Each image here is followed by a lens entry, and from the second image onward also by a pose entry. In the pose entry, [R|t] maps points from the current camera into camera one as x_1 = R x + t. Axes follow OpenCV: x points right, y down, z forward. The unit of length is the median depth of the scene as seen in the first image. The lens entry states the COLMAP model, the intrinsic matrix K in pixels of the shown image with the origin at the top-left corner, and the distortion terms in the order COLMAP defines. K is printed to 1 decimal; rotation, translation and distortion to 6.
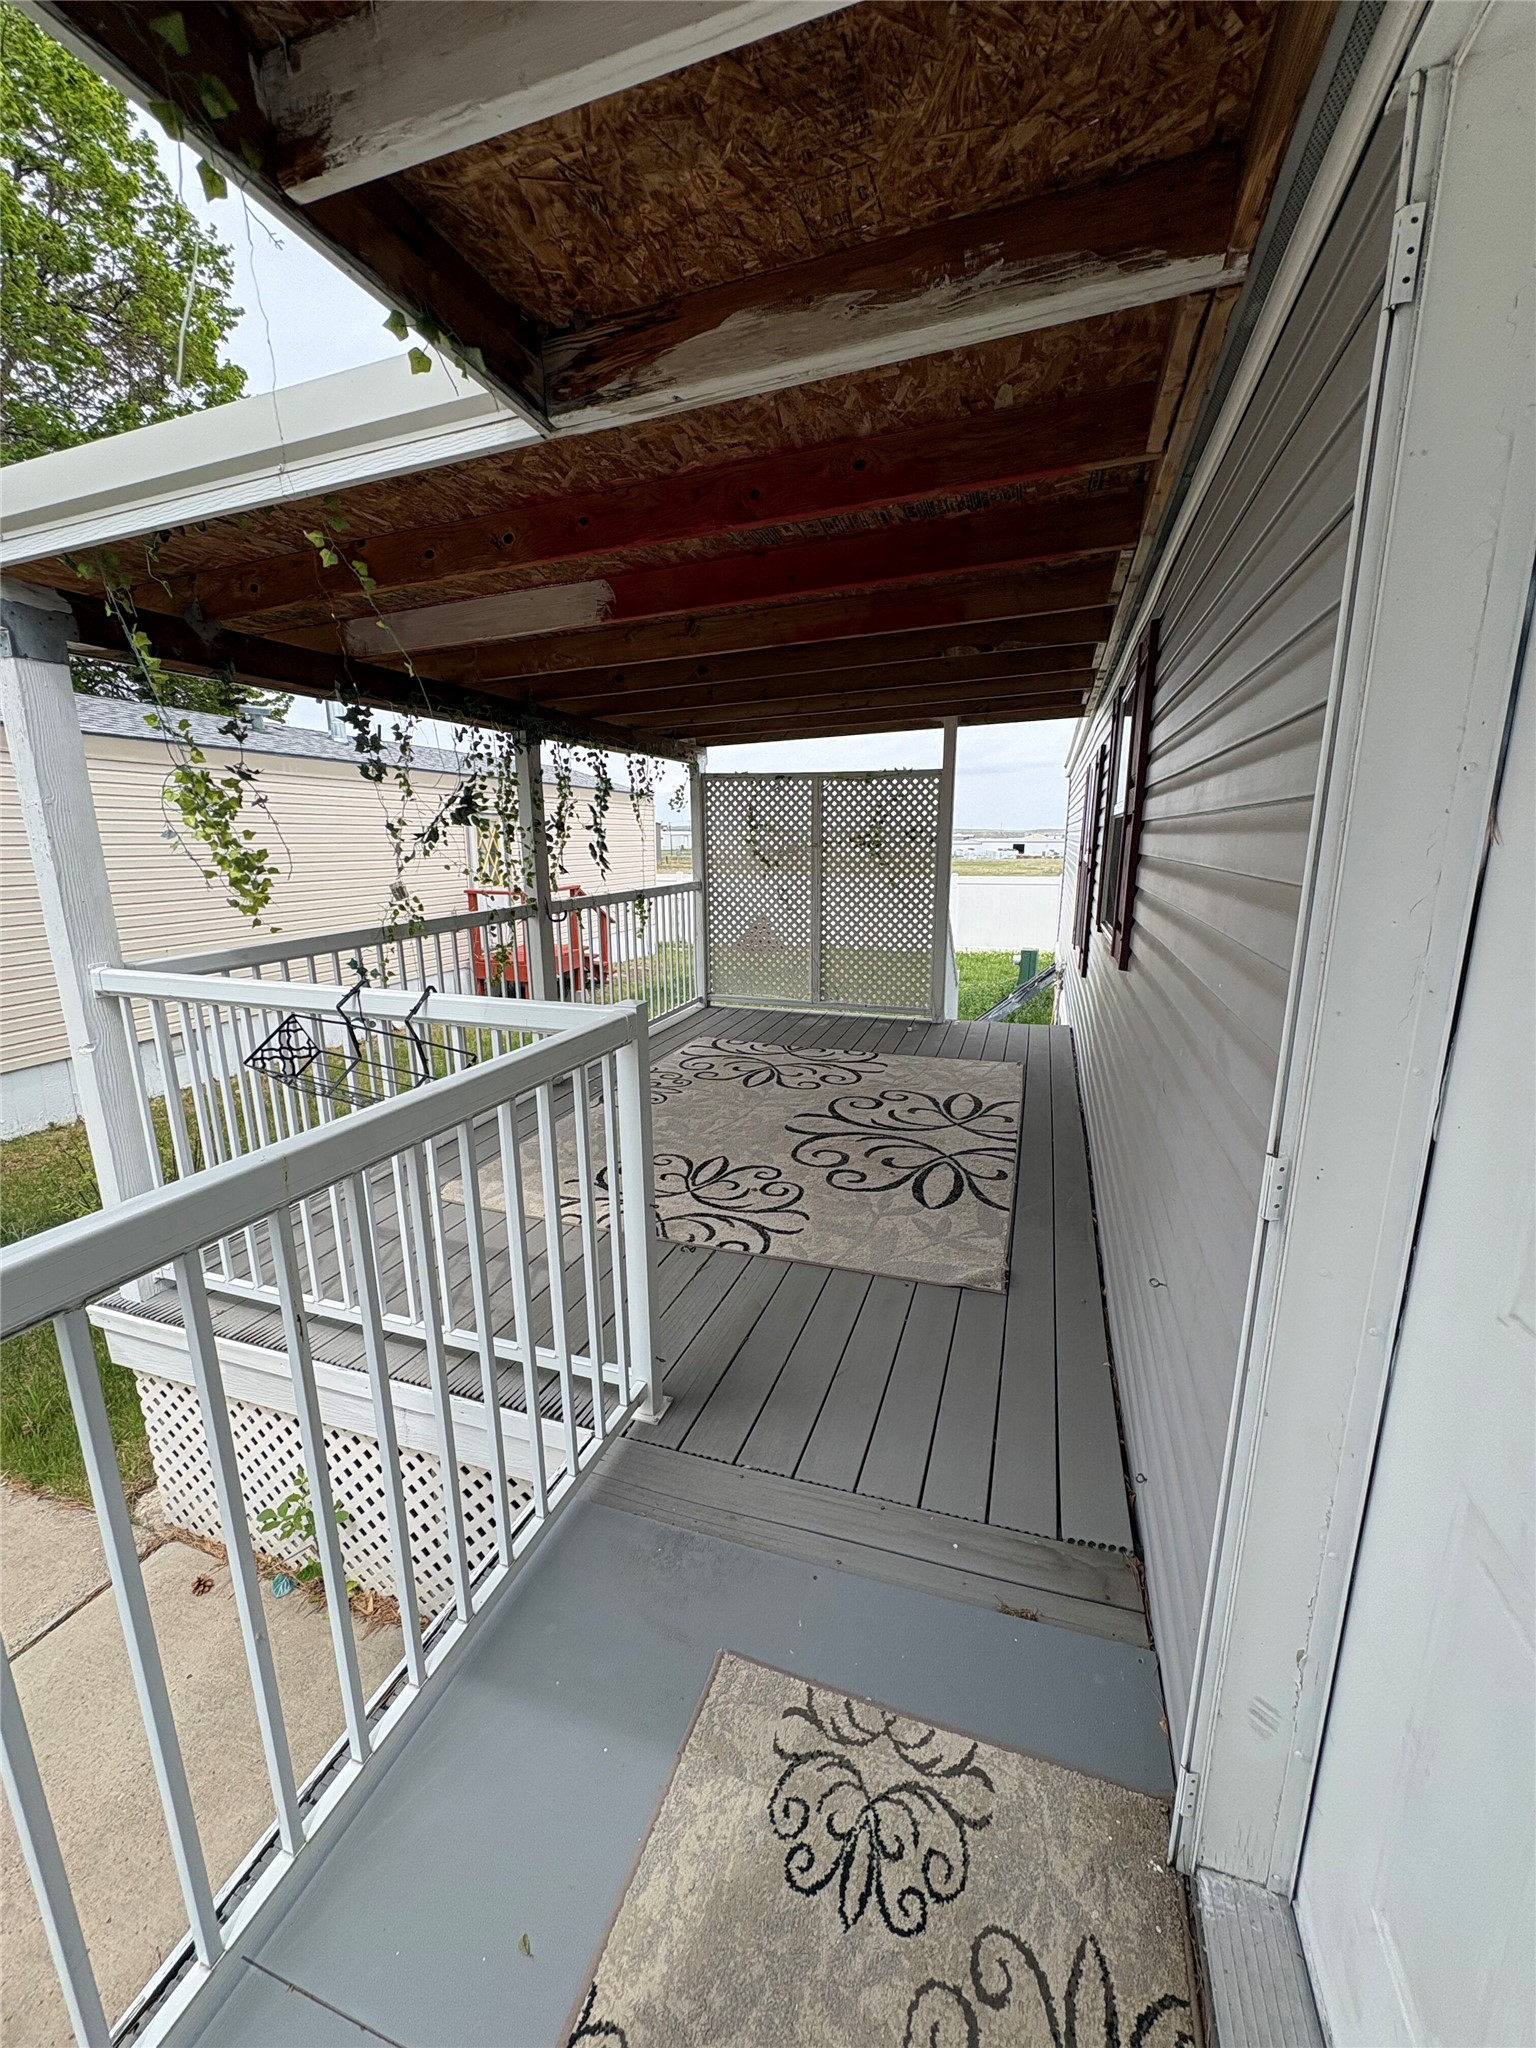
lens RADIAL K [[813.9, 0, 768.0], [0, 813.9, 1024.0], [0, 0, 1]] dist [0.000140, -0.000274]
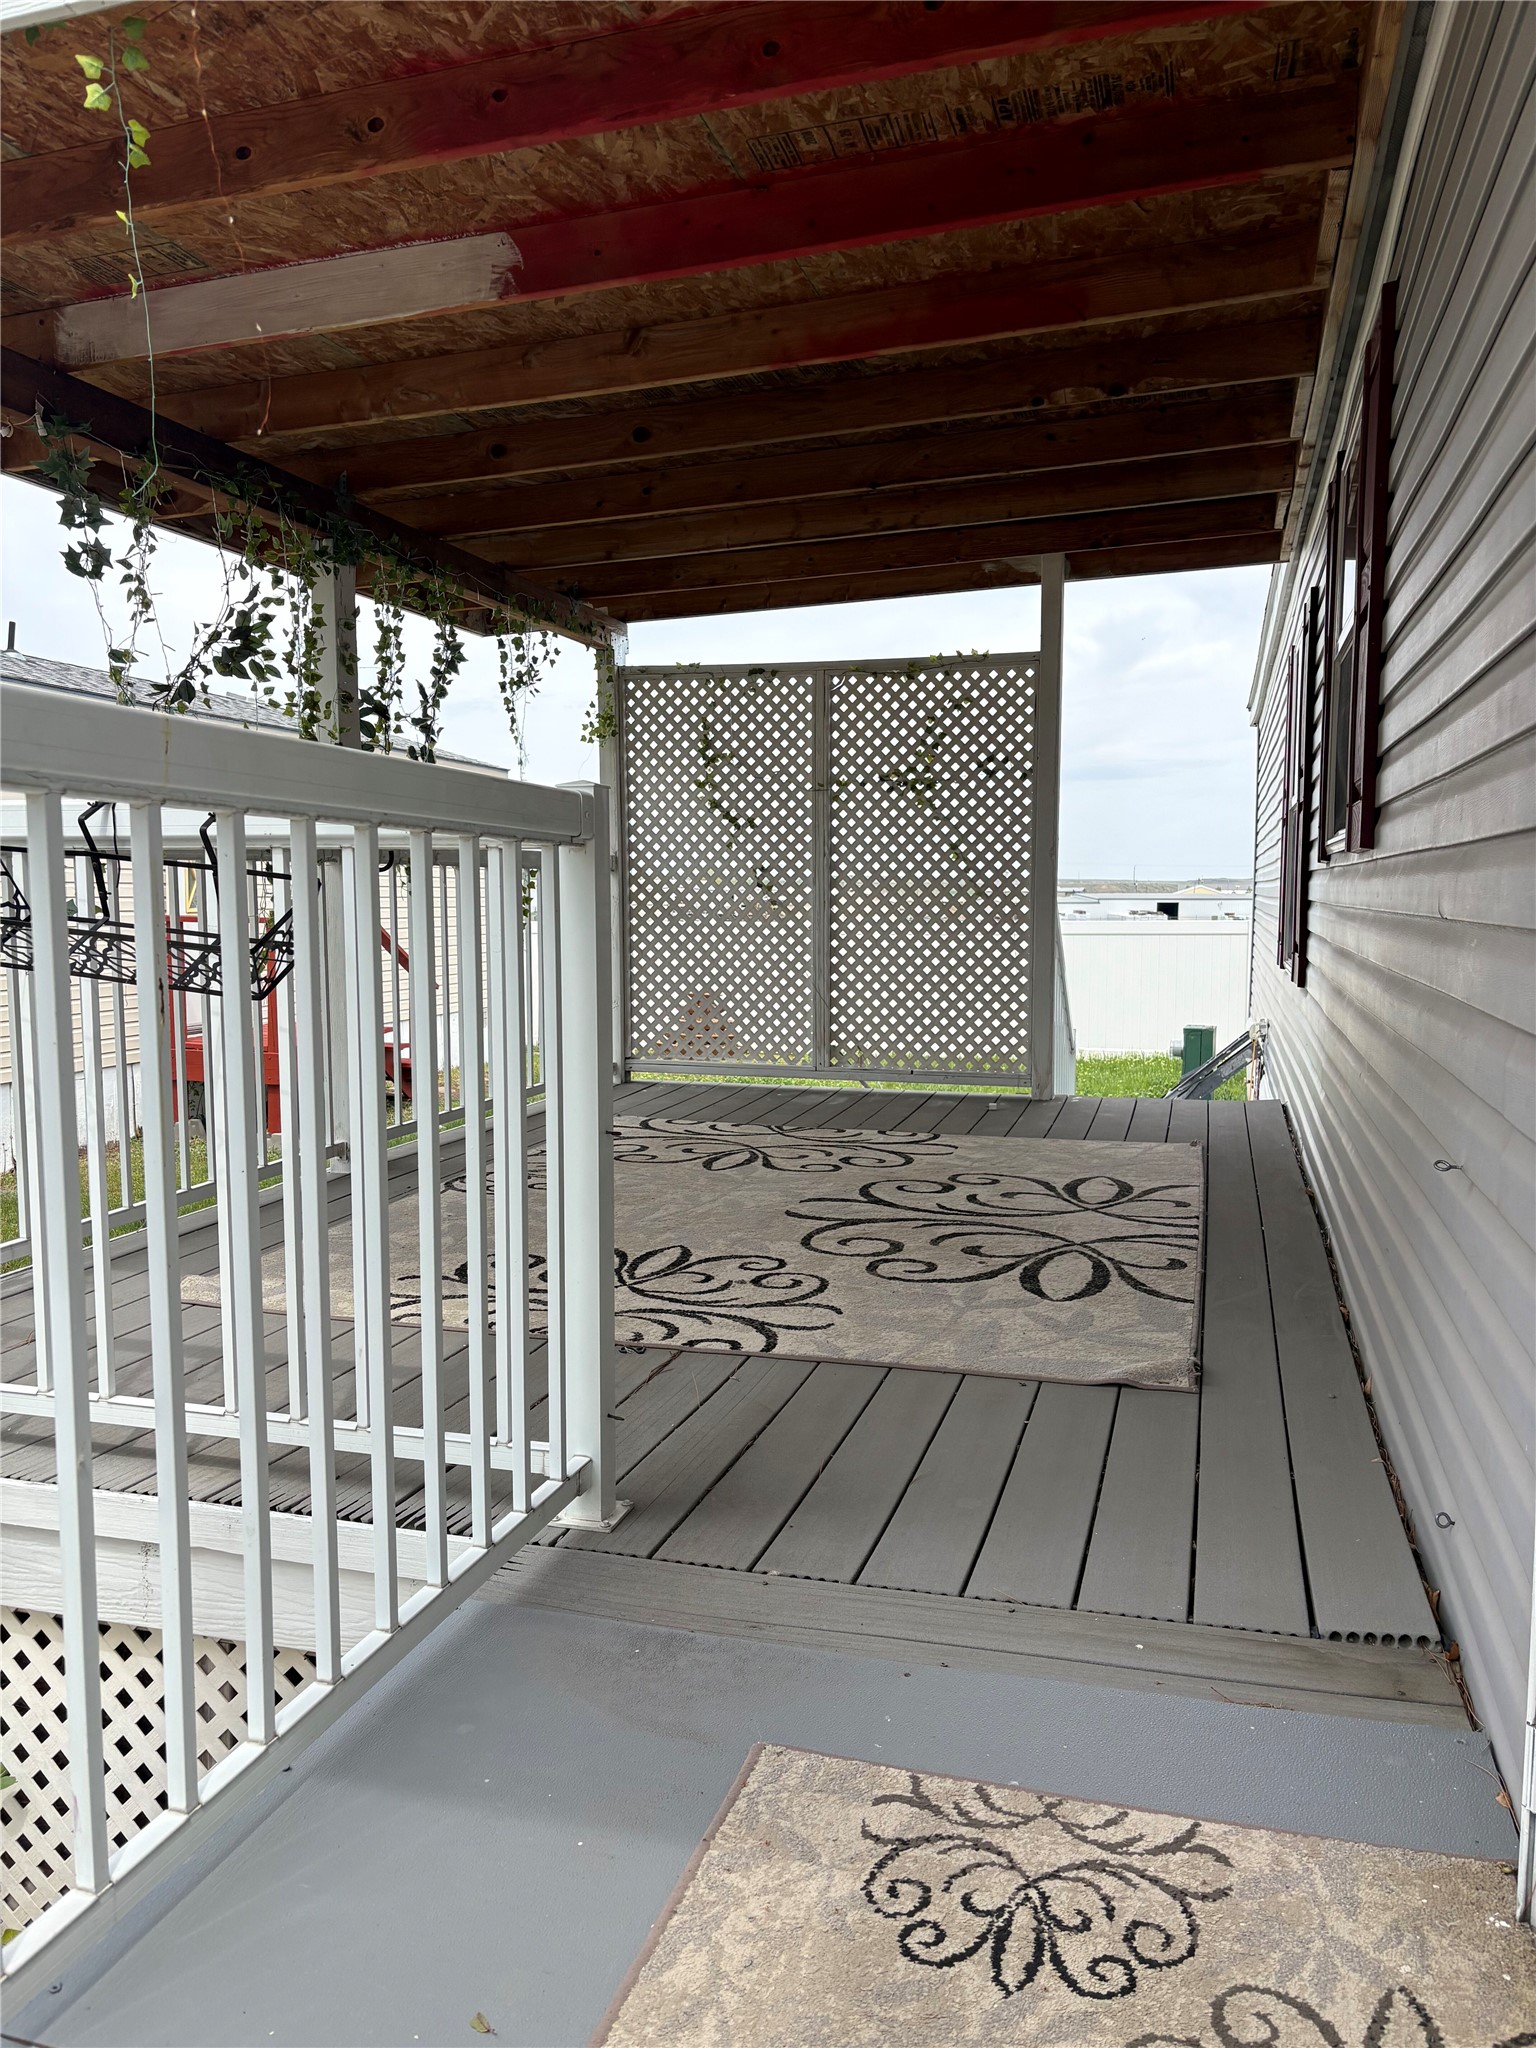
lens RADIAL K [[1529.8, 0, 758.3], [0, 1529.8, 1027.4], [0, 0, 1]] dist [0.069948, -0.088957]
pose [[0.999454, -0.001115, 0.033016, -0.040189], [0.005395, 0.991523, -0.129818, 0.169482], [-0.032591, 0.129925, 0.990988, -0.076255]]
